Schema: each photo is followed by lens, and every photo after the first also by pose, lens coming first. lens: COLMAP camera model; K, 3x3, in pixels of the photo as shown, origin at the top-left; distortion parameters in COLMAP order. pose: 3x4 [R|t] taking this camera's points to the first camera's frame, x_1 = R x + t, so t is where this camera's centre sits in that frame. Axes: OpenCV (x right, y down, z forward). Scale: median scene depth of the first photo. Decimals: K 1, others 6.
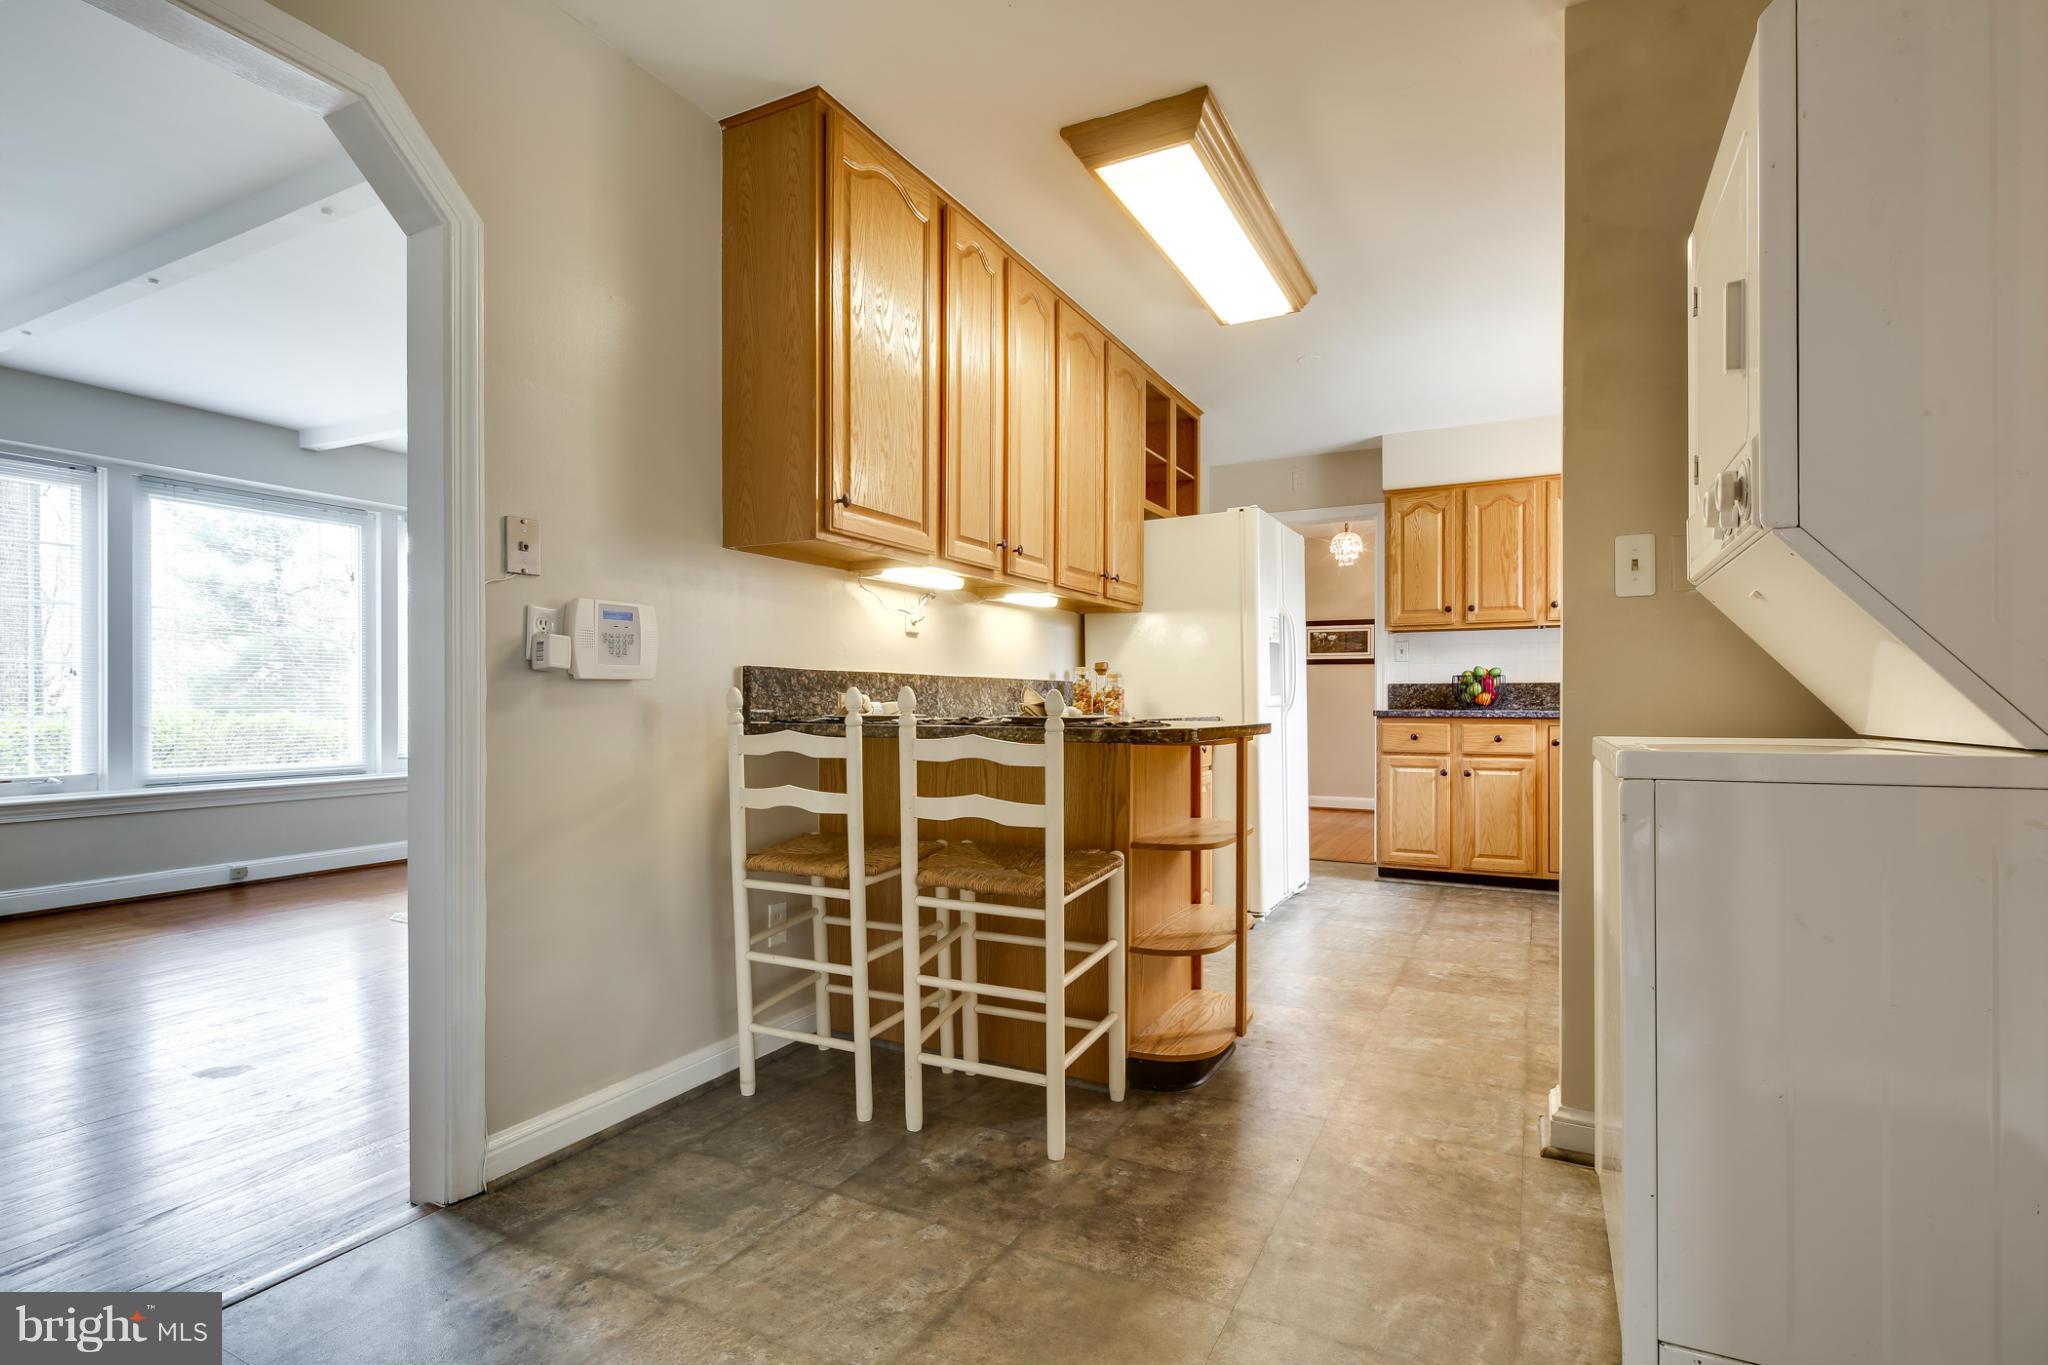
lens RADIAL K [[1003.7, 0, 1011.5], [0, 1003.7, 702.5], [0, 0, 1]] dist [-0.000154, -0.001225]
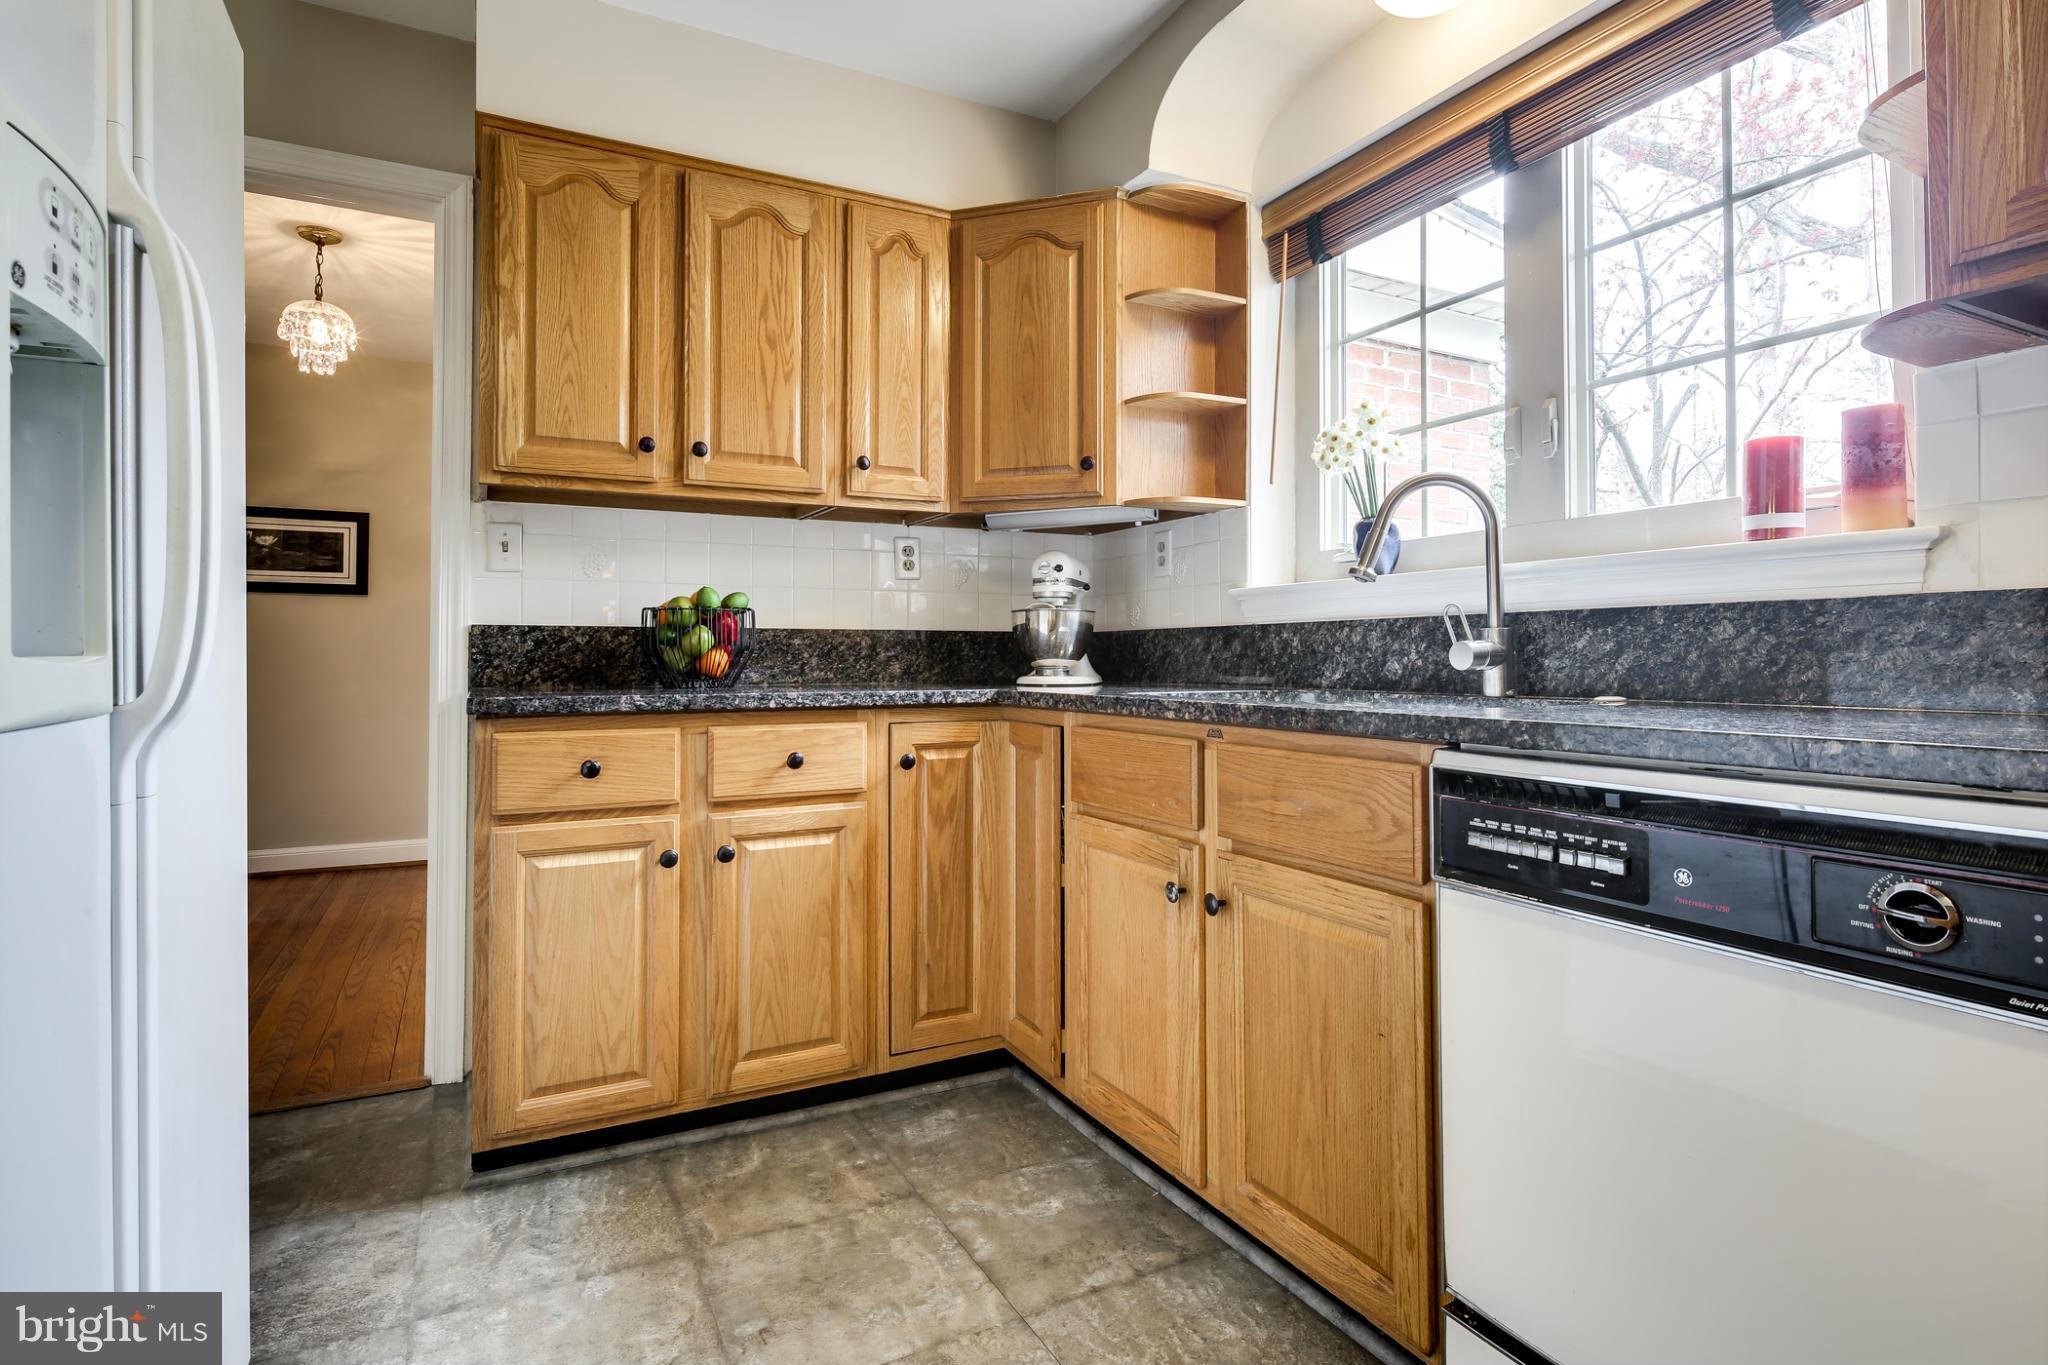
lens RADIAL K [[1038.3, 0, 1015.3], [0, 1038.3, 635.8], [0, 0, 1]] dist [0.000620, -0.000525]
pose [[0.574574, 0.015022, 0.818315, 0.178996], [0.003552, 0.999776, -0.020846, -0.005361], [-0.818445, 0.014884, 0.574392, 0.647748]]
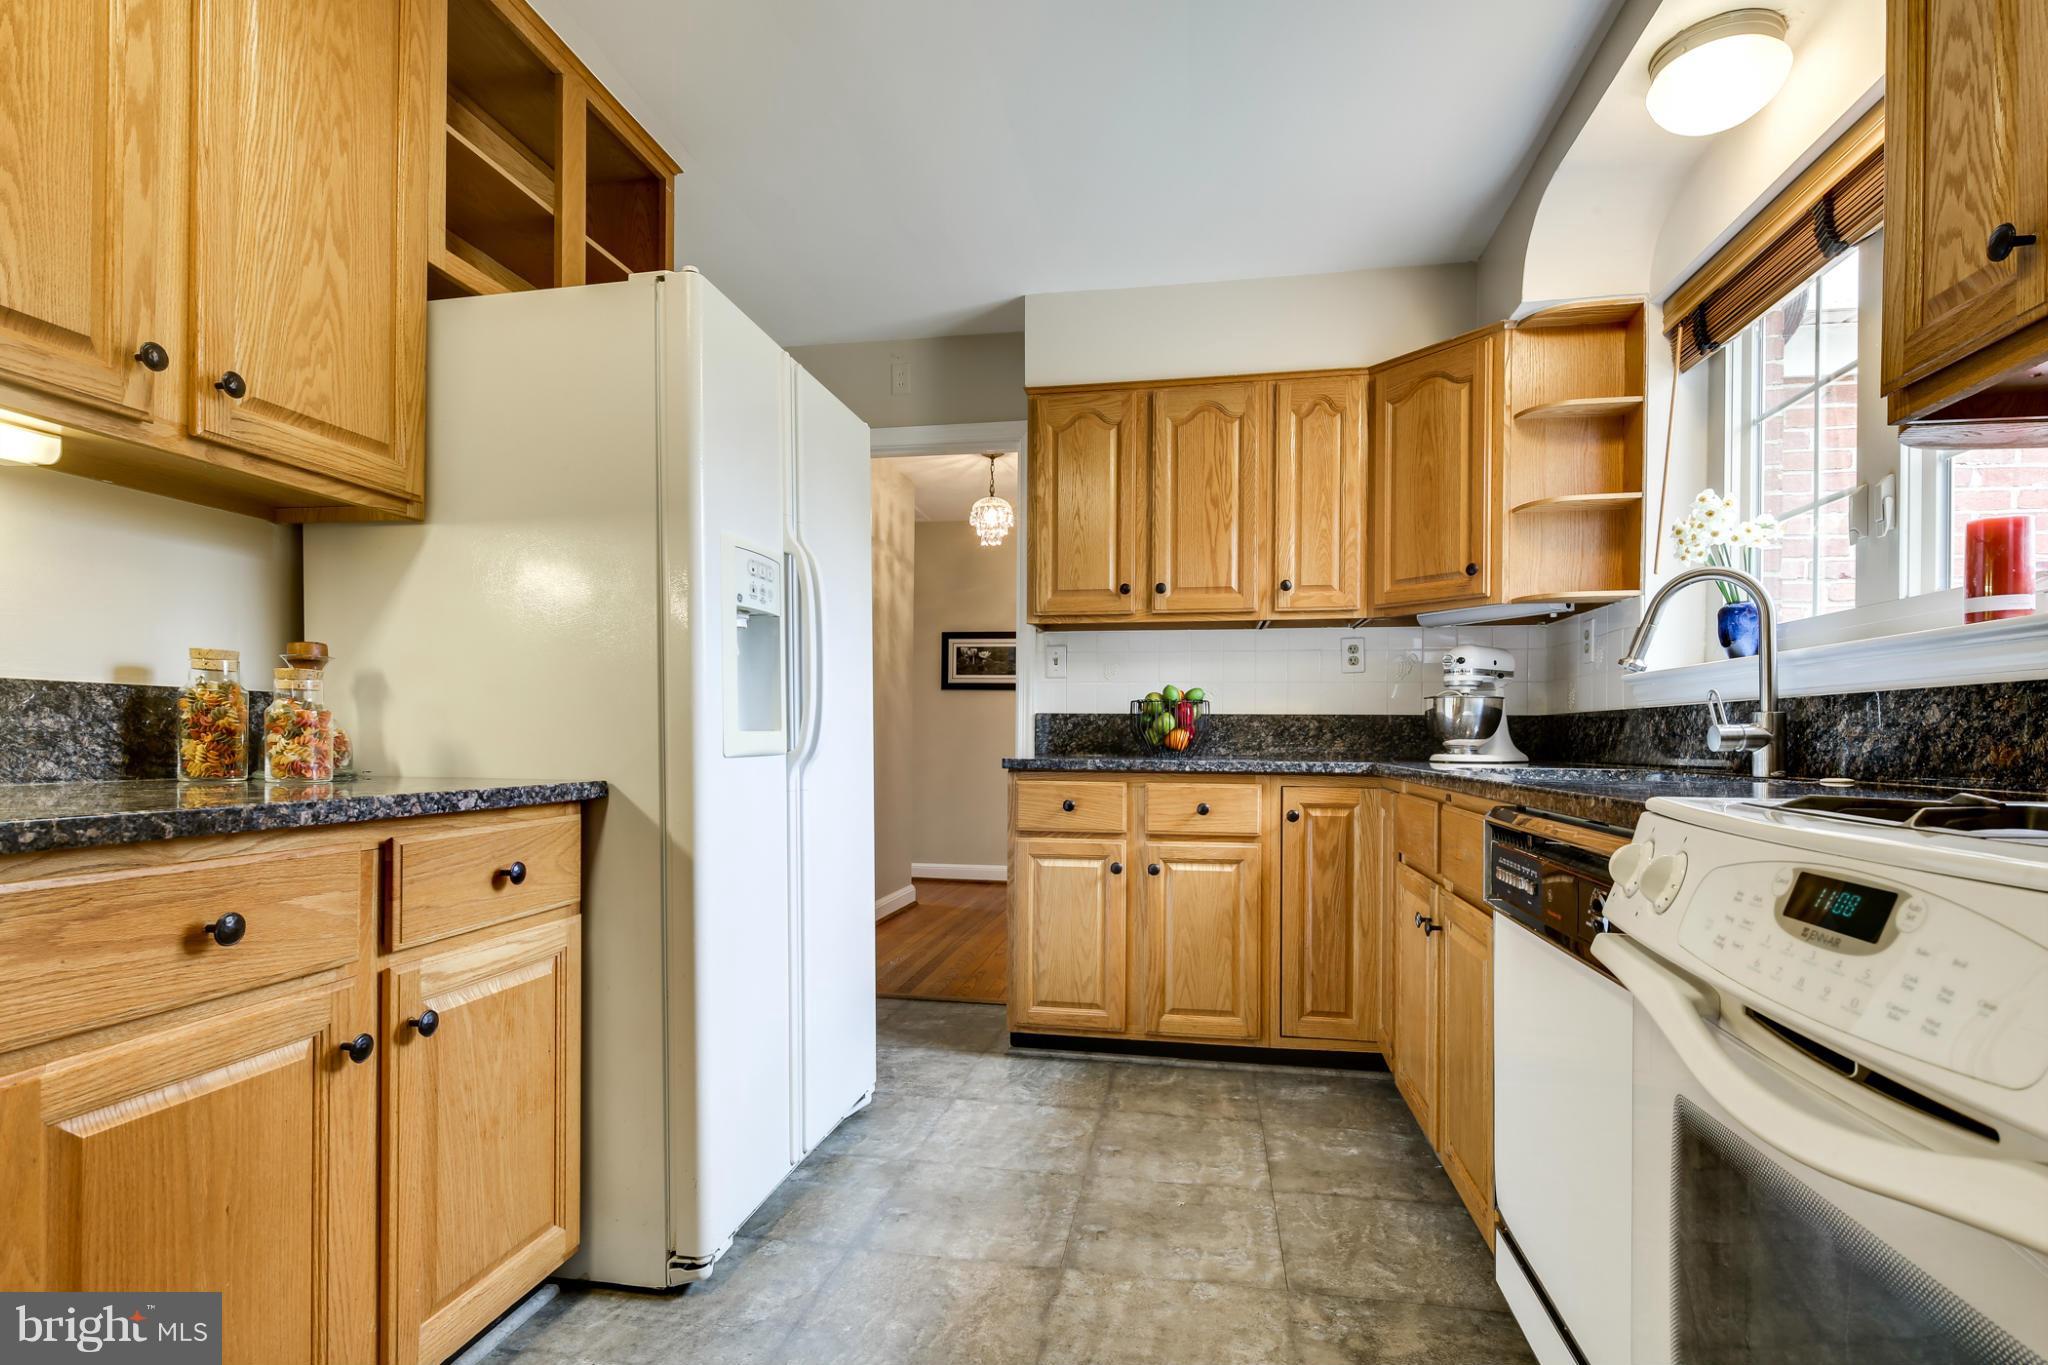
lens RADIAL K [[1014.2, 0, 1017.8], [0, 1014.2, 738.7], [0, 0, 1]] dist [-0.000684, -0.000454]
pose [[0.954473, 0.005153, 0.298253, 0.198591], [-0.005820, 0.999982, 0.001348, -0.004212], [-0.298240, -0.003023, 0.954486, 0.451548]]
